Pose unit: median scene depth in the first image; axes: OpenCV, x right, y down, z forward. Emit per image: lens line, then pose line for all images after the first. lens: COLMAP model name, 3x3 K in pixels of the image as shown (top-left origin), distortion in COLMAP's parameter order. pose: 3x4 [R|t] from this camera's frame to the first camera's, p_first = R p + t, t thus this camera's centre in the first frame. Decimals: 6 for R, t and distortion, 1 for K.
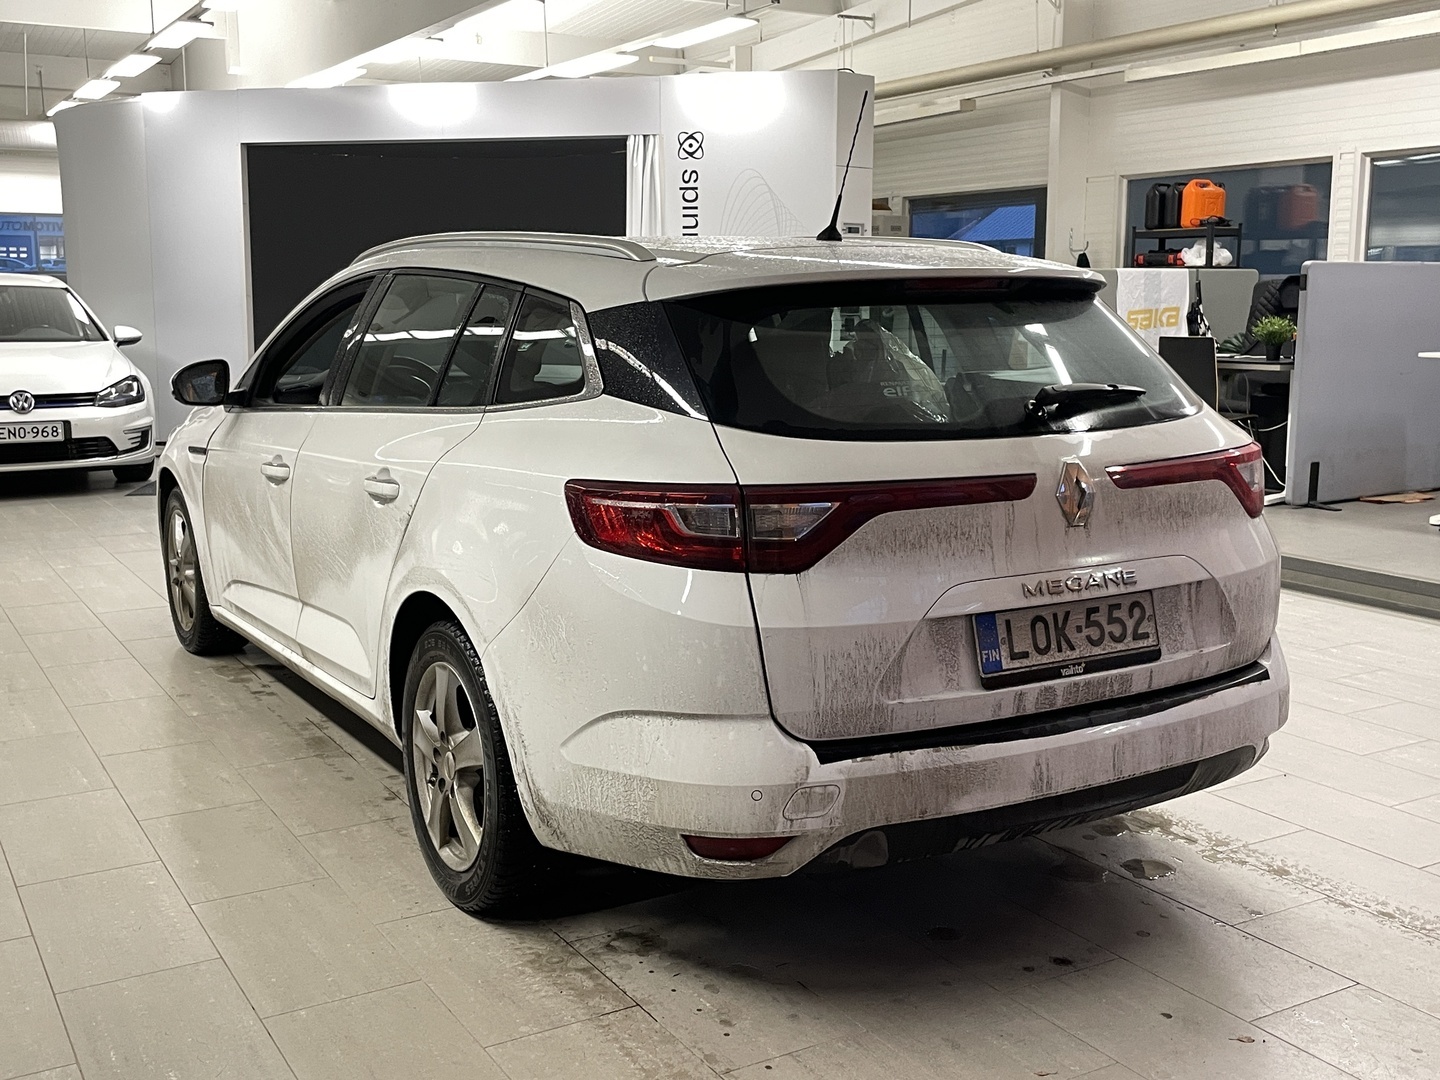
lens RADIAL K [[1527.9, 0, 720.0], [0, 1527.9, 540.0], [0, 0, 1]] dist [0.056909, -0.034623]
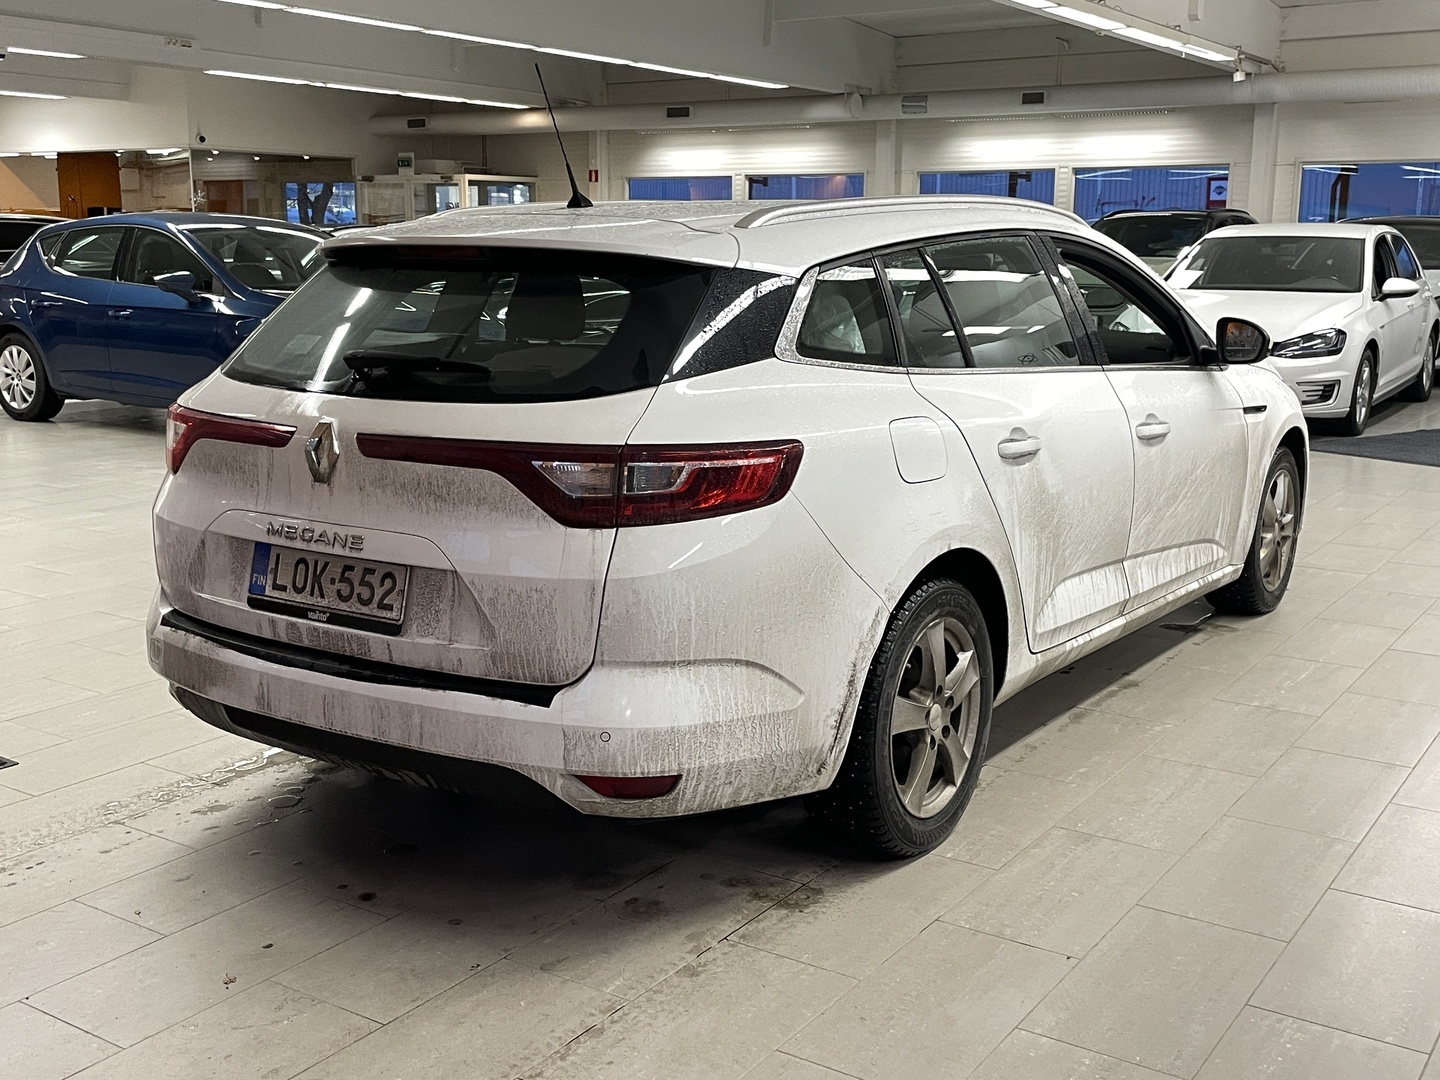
lens RADIAL K [[1544.7, 0, 720.0], [0, 1544.7, 540.0], [0, 0, 1]] dist [0.087366, -0.008839]
pose [[0.427457, 0.178313, -0.886276, 1.289543], [-0.149391, 0.980809, 0.125281, -0.143847], [0.891607, 0.078850, 0.445892, 0.752478]]
